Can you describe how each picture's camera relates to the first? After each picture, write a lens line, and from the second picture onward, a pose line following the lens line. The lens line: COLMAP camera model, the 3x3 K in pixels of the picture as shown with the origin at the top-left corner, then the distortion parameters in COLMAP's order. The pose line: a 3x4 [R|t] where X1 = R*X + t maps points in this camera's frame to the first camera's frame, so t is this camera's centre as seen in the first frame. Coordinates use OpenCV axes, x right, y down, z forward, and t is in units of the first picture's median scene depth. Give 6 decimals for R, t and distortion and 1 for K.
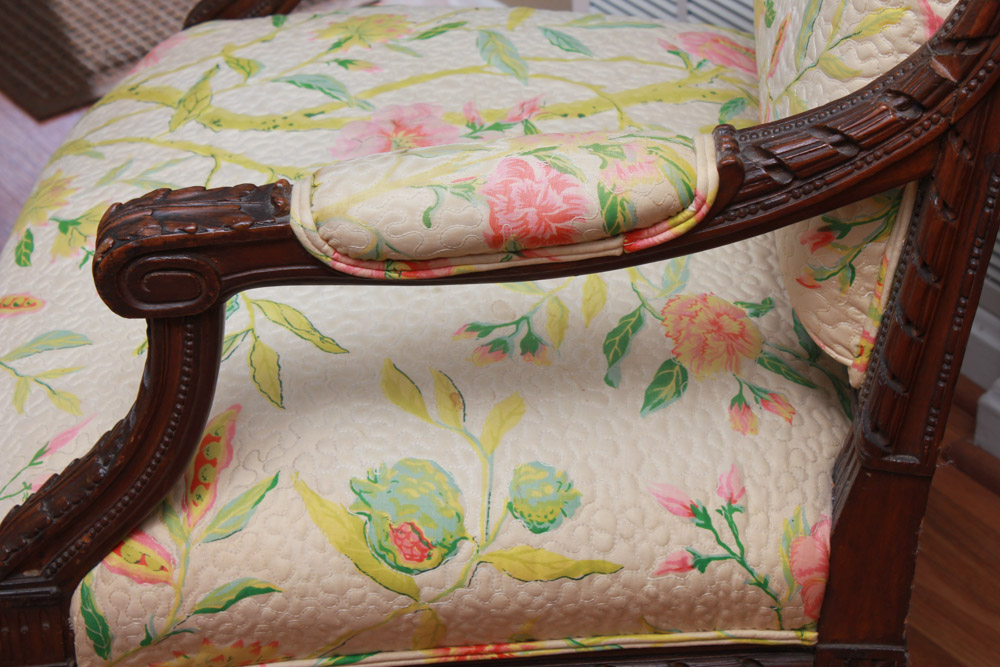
lens RADIAL K [[2397.7, 0, 500.0], [0, 2397.7, 333.5], [0, 0, 1]] dist [0.059311, 0.332782]
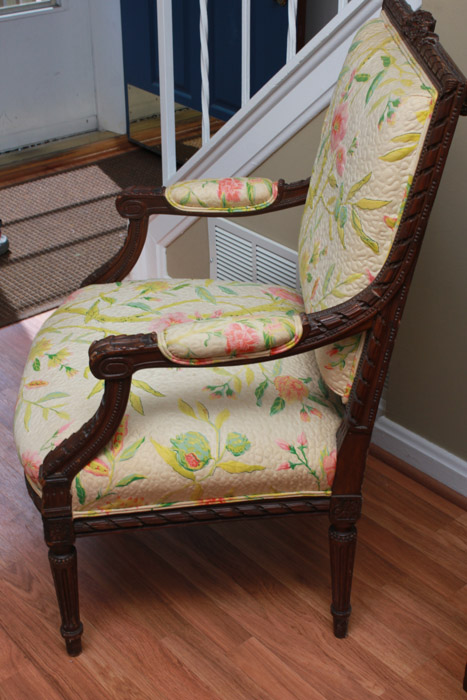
lens RADIAL K [[1072.0, 0, 233.5], [0, 1072.0, 350.0], [0, 0, 1]] dist [-0.031039, 0.037915]
pose [[0.995226, -0.006899, 0.097354, -0.110996], [0.014962, 0.996492, -0.082337, 0.061707], [-0.096445, 0.083400, 0.991838, -0.279165]]
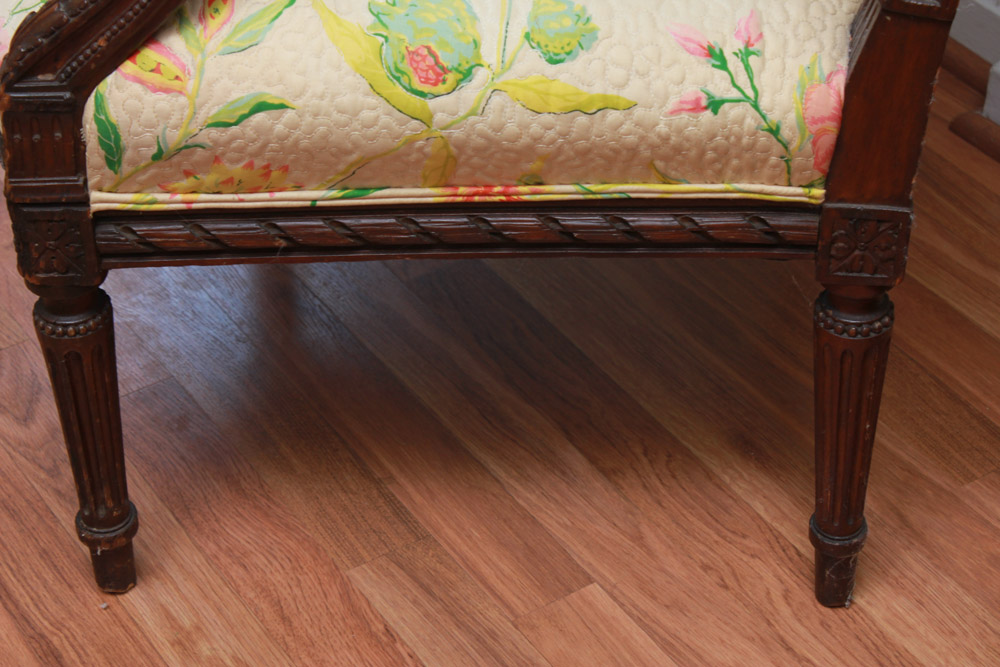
lens RADIAL K [[2397.7, 0, 500.0], [0, 2397.7, 333.5], [0, 0, 1]] dist [0.059311, 0.332782]
pose [[0.998556, 0.053435, 0.005511, -0.006051], [-0.053671, 0.996711, 0.060720, 0.134889], [-0.002248, -0.060928, 0.998140, -0.005149]]
